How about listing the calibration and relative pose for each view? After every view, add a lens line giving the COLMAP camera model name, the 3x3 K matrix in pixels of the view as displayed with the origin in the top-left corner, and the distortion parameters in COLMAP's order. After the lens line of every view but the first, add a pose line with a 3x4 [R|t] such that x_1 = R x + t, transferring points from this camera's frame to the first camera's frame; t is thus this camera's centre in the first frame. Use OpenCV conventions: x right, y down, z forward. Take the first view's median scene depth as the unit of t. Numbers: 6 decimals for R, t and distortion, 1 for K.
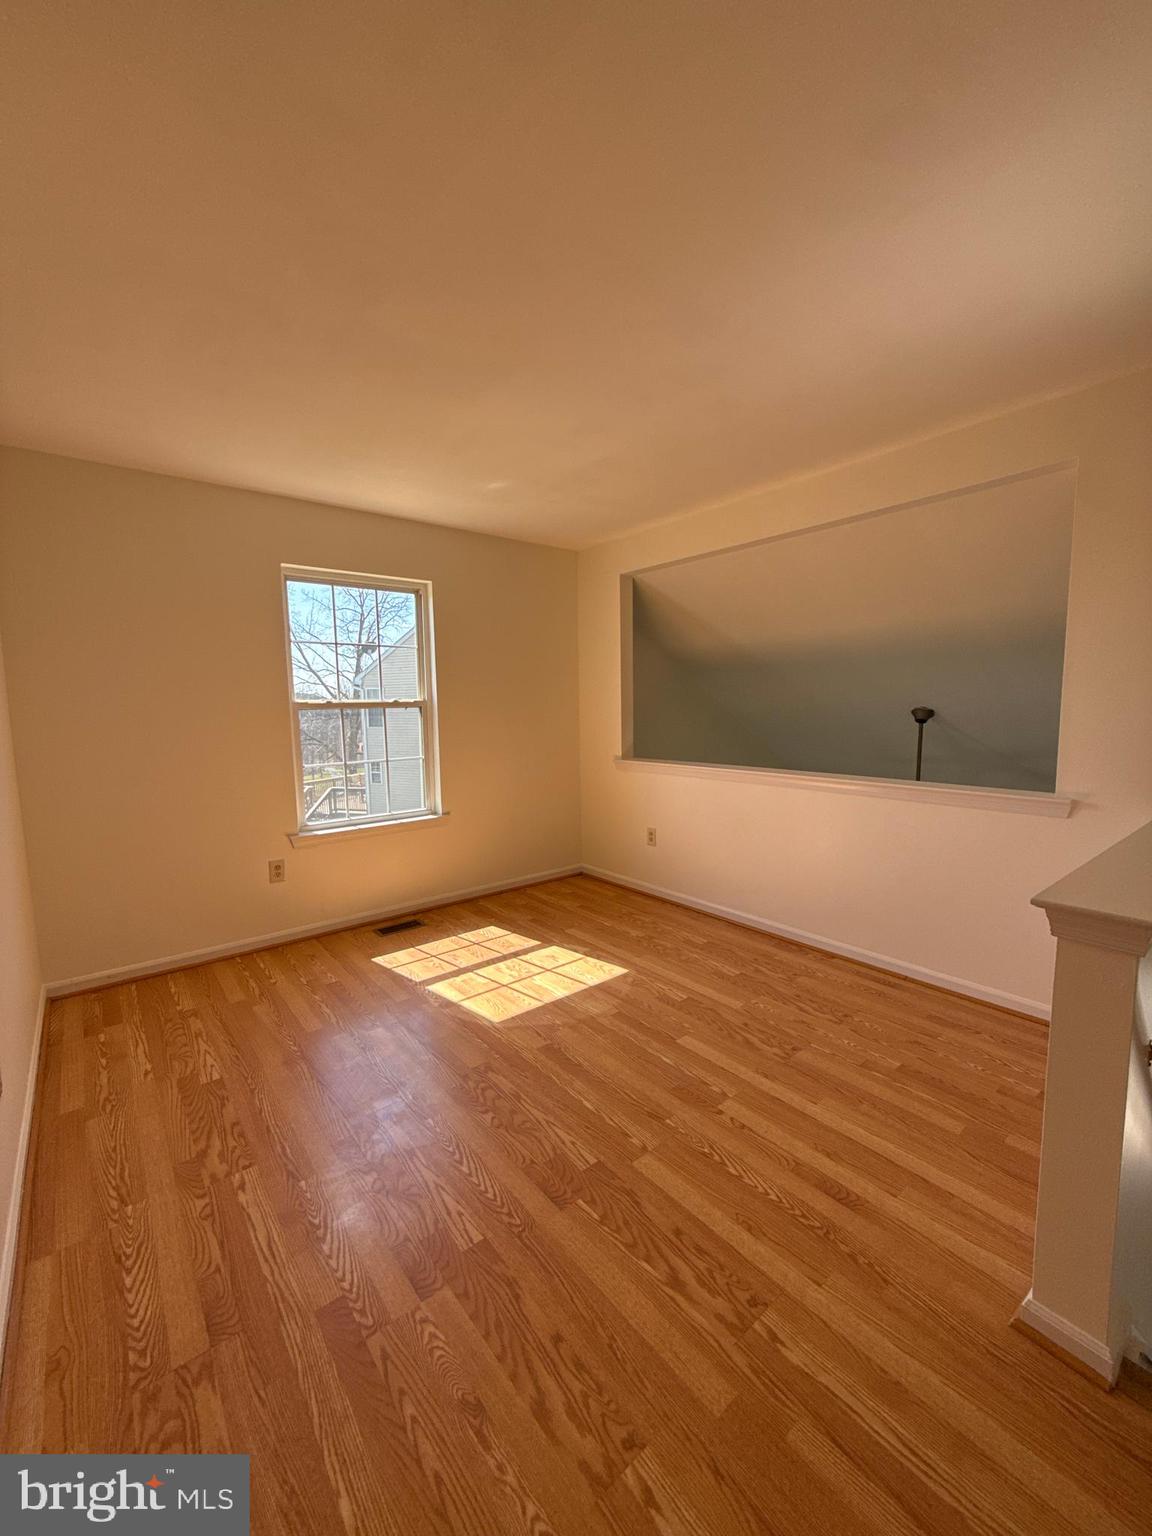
lens RADIAL K [[609.5, 0, 578.7], [0, 609.5, 771.2], [0, 0, 1]] dist [0.000192, 0.000283]
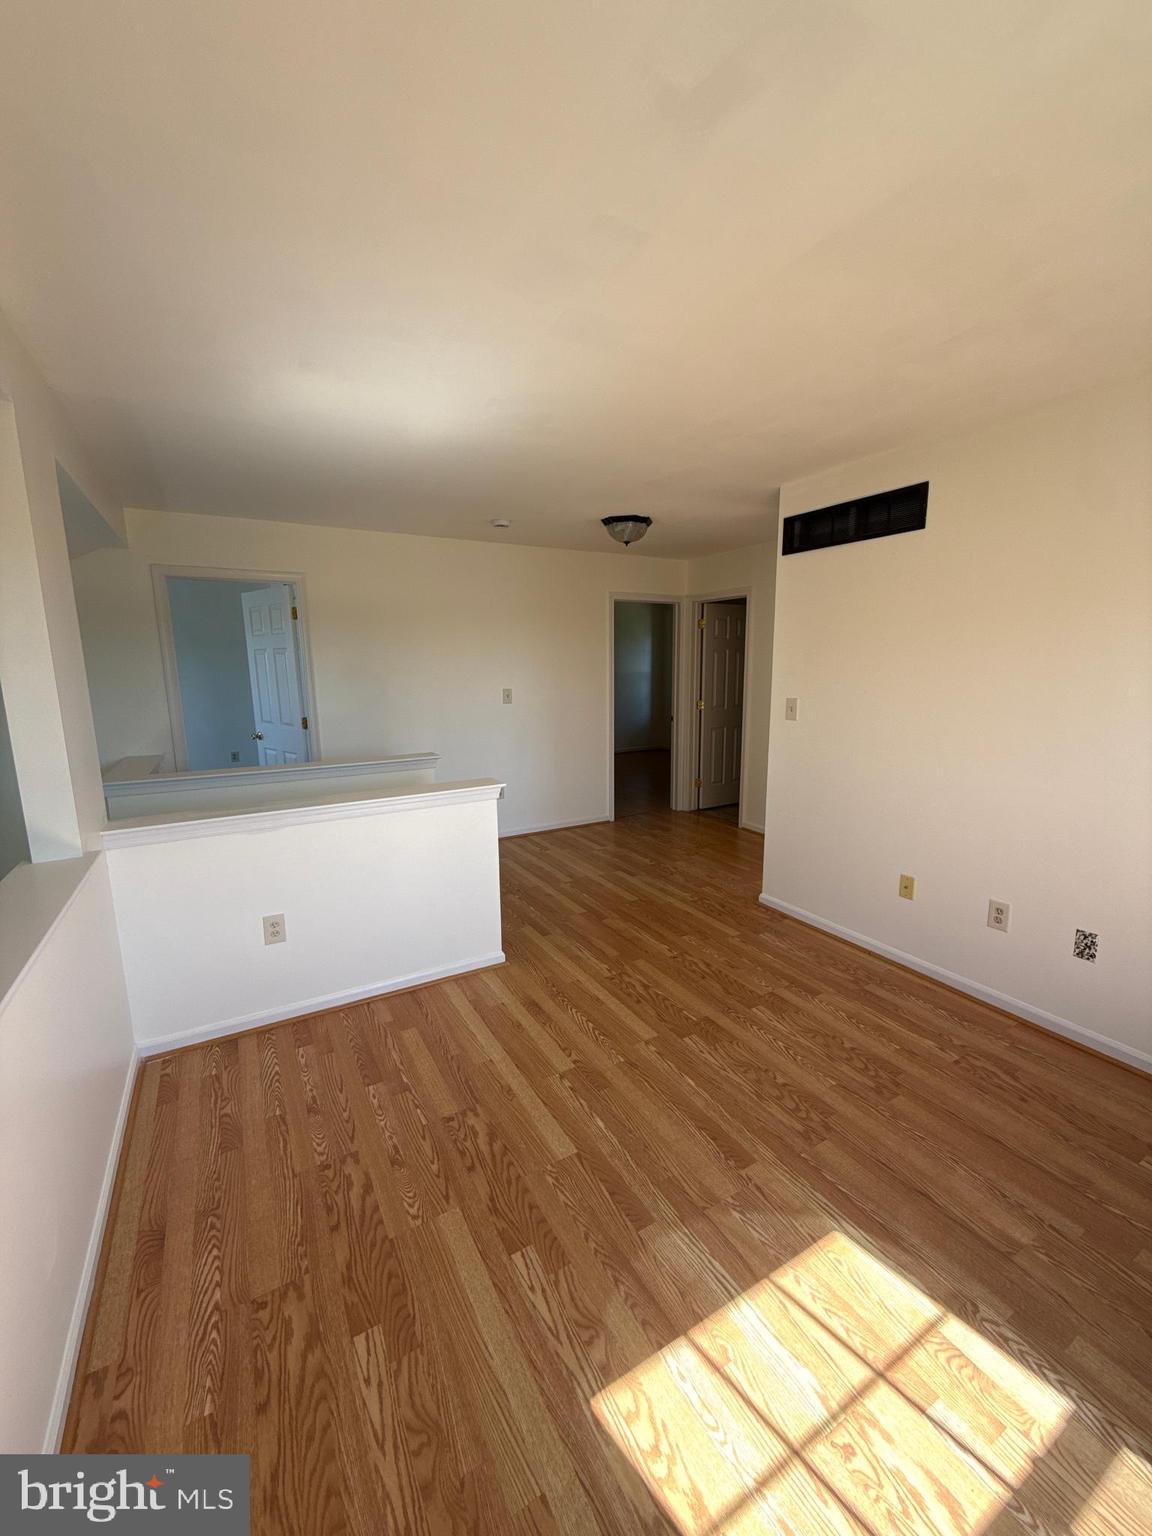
lens RADIAL K [[609.5, 0, 578.7], [0, 609.5, 771.2], [0, 0, 1]] dist [0.000192, 0.000283]
pose [[-0.986769, -0.004411, 0.162070, 0.034139], [0.042065, 0.958432, 0.282203, -0.276317], [-0.156578, 0.285286, -0.945566, 1.749152]]
